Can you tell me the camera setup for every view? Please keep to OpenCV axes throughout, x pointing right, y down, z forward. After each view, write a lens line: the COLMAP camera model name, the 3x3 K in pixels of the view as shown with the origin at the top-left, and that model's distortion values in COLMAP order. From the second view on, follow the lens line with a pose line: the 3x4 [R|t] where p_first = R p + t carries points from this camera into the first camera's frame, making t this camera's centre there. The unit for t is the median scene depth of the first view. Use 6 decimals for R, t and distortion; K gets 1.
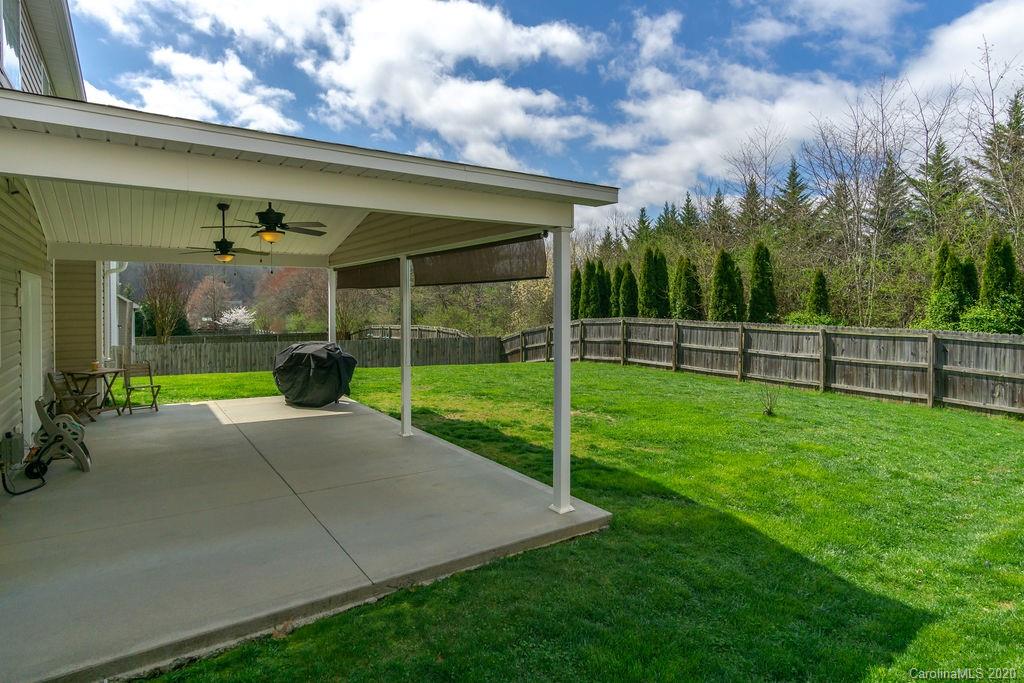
lens RADIAL K [[542.8, 0, 524.4], [0, 542.8, 293.9], [0, 0, 1]] dist [0.007580, -0.001486]
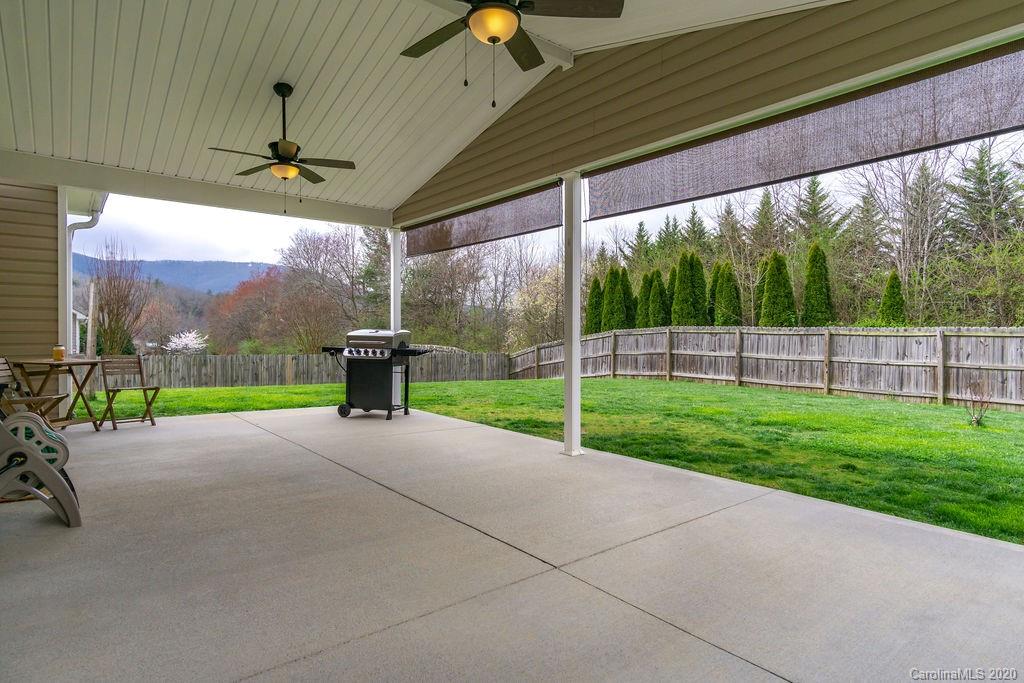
lens RADIAL K [[542.8, 0, 518.8], [0, 542.8, 334.3], [0, 0, 1]] dist [0.007580, -0.001486]
pose [[0.997499, 0.003053, 0.070612, -0.132432], [-0.004478, 0.999789, 0.020037, 0.042441], [-0.070536, -0.020303, 0.997303, 0.145701]]
